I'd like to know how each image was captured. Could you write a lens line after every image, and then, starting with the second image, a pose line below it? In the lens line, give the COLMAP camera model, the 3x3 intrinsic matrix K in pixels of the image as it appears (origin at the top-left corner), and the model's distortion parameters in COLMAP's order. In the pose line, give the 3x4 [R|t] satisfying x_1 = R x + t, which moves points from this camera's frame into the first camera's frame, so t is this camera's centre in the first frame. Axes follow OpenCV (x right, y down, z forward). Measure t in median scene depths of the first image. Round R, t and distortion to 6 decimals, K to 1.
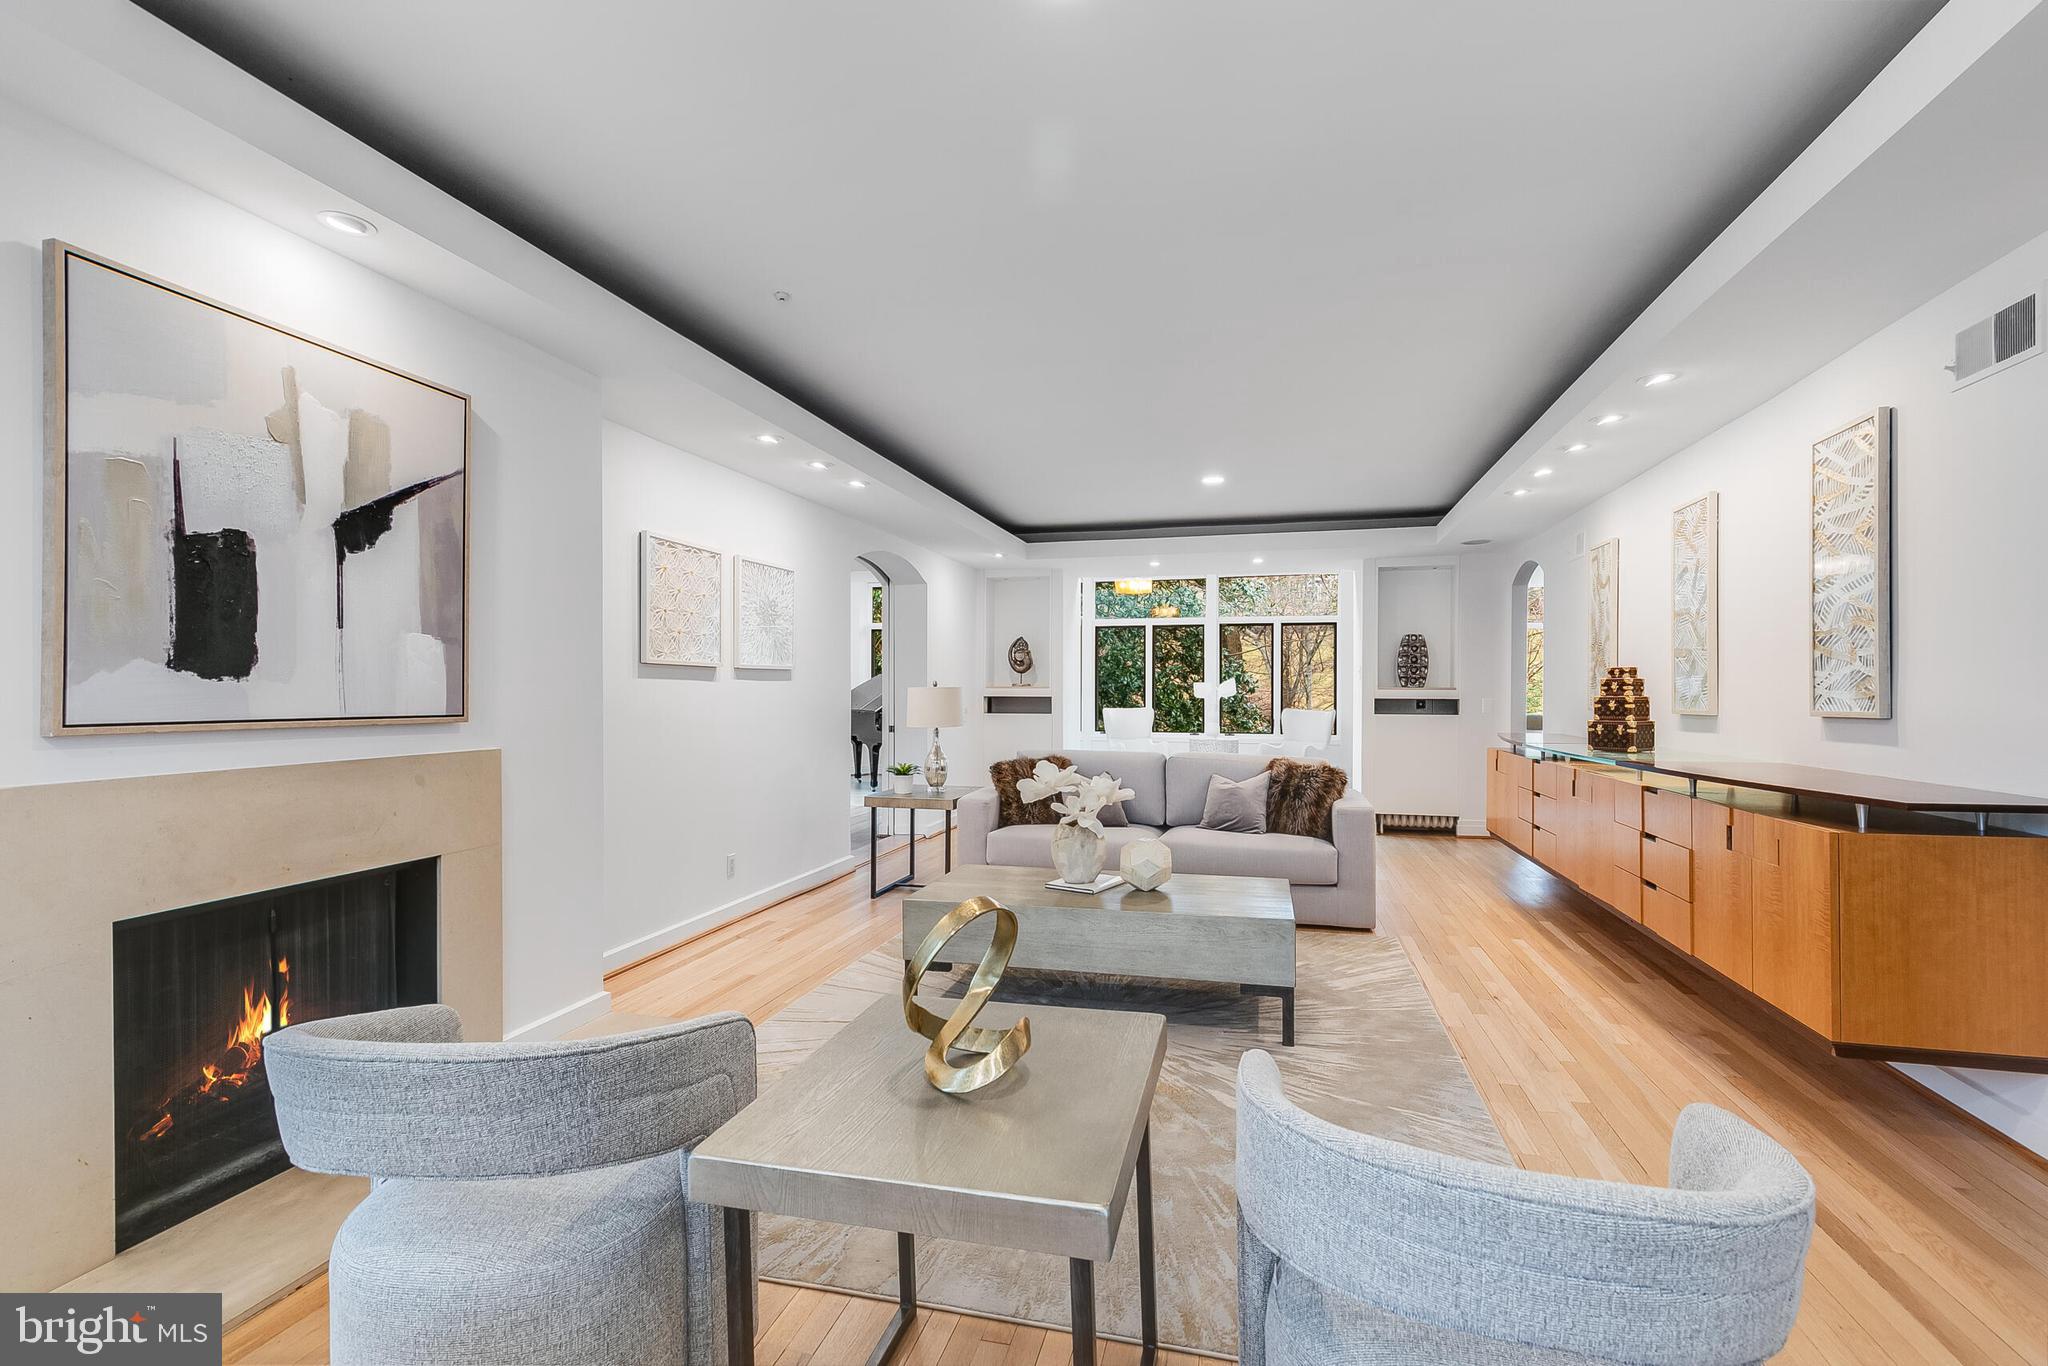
lens RADIAL K [[940.9, 0, 1026.2], [0, 940.9, 694.1], [0, 0, 1]] dist [0.005960, 0.000738]
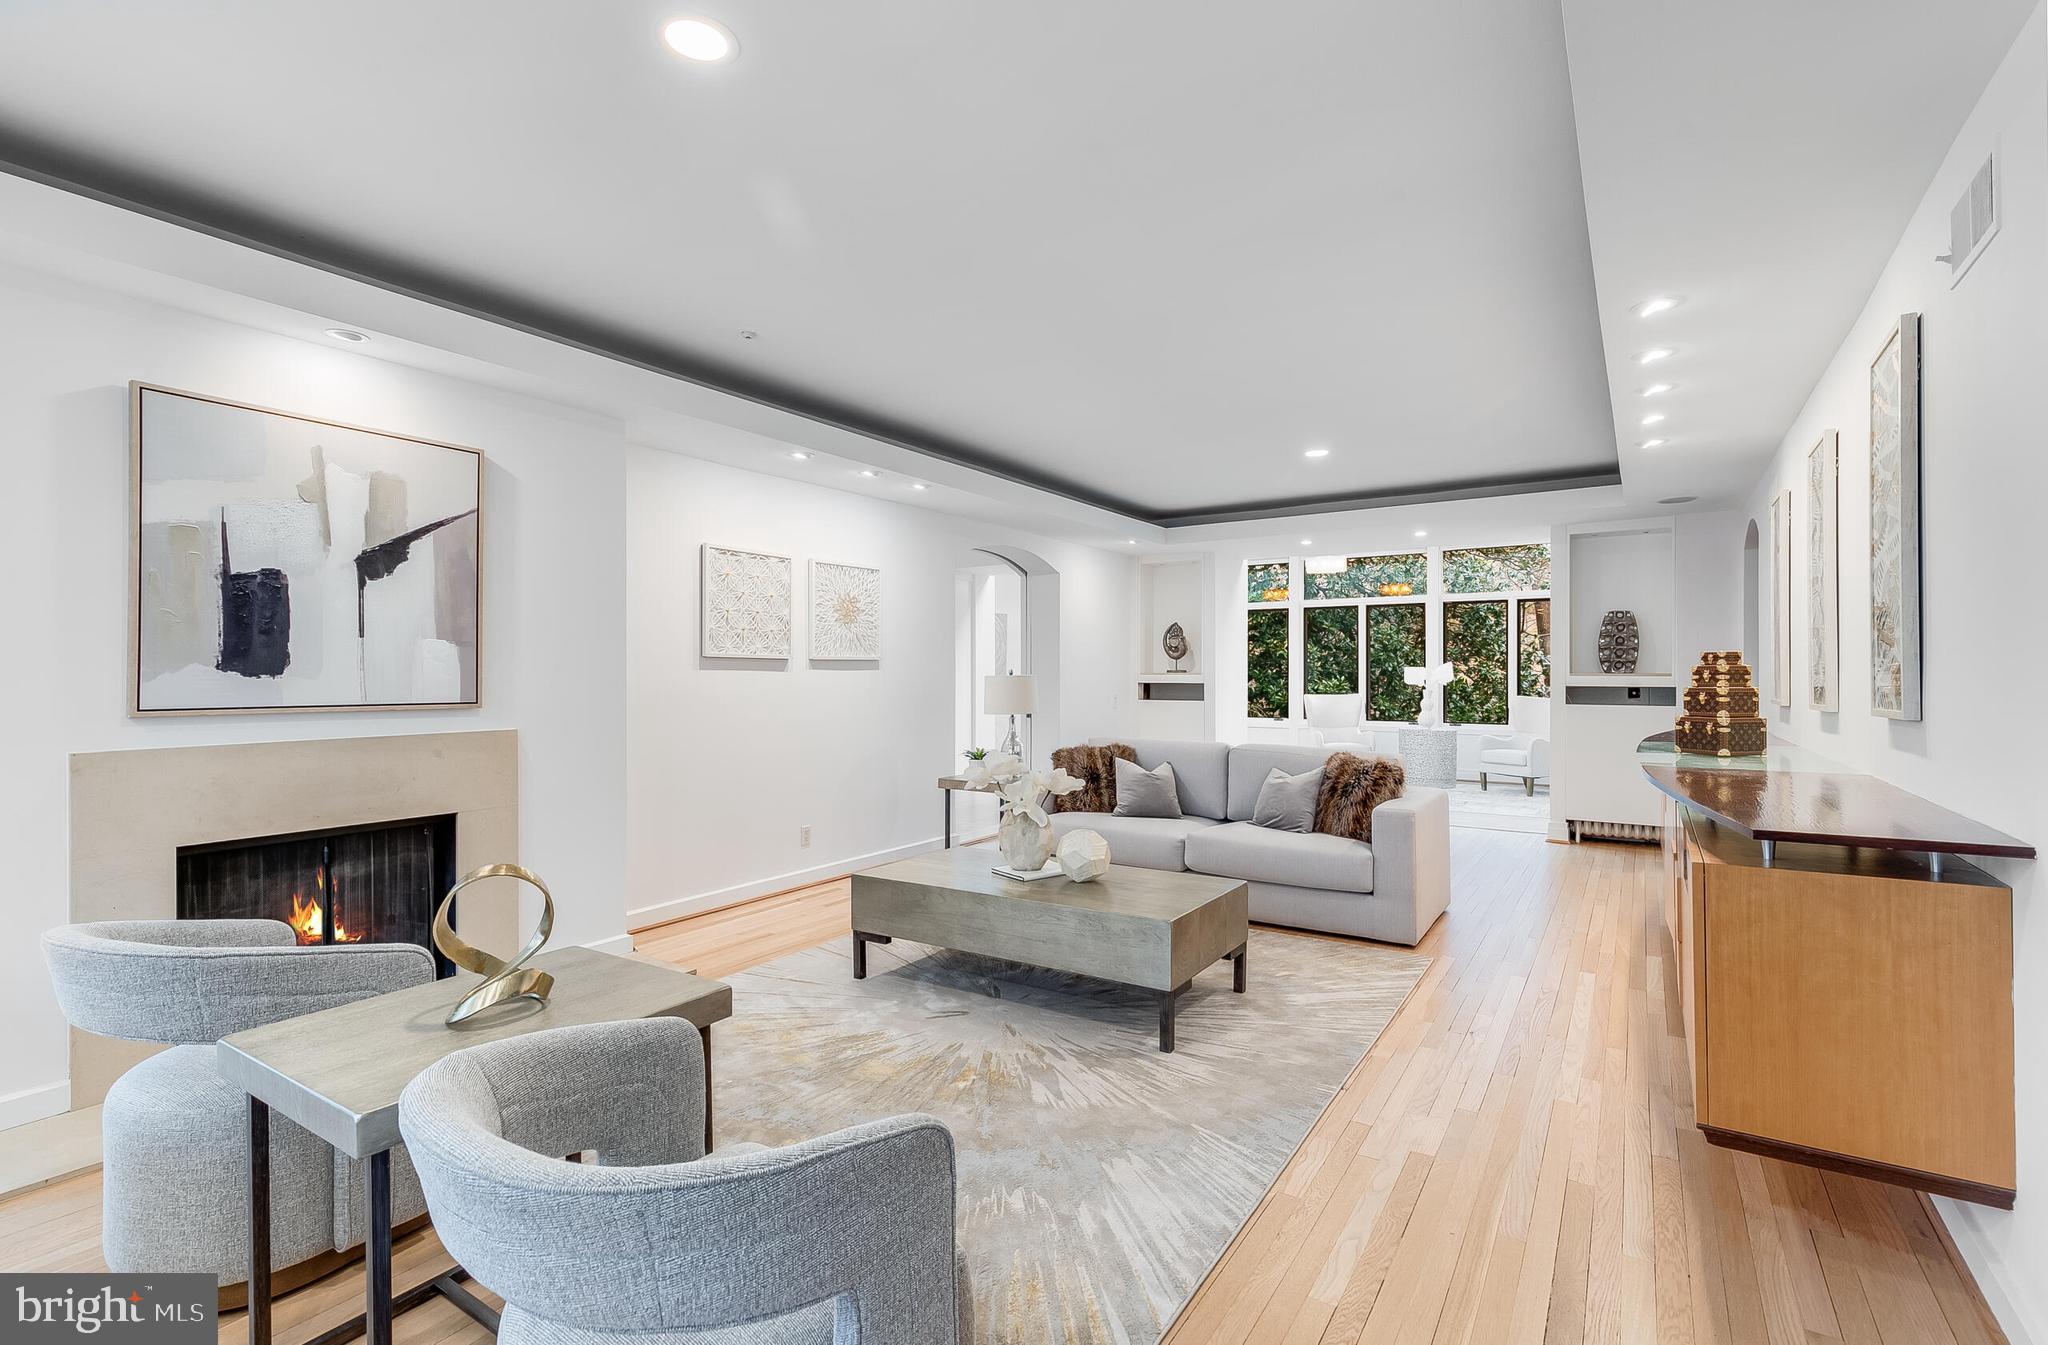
lens RADIAL K [[942.1, 0, 1023.2], [0, 942.1, 669.2], [0, 0, 1]] dist [0.007132, -0.000168]
pose [[0.944474, -0.003736, -0.328566, 0.403399], [0.000971, 0.999963, -0.008581, -0.008446], [0.328586, 0.007785, 0.944442, 0.034143]]
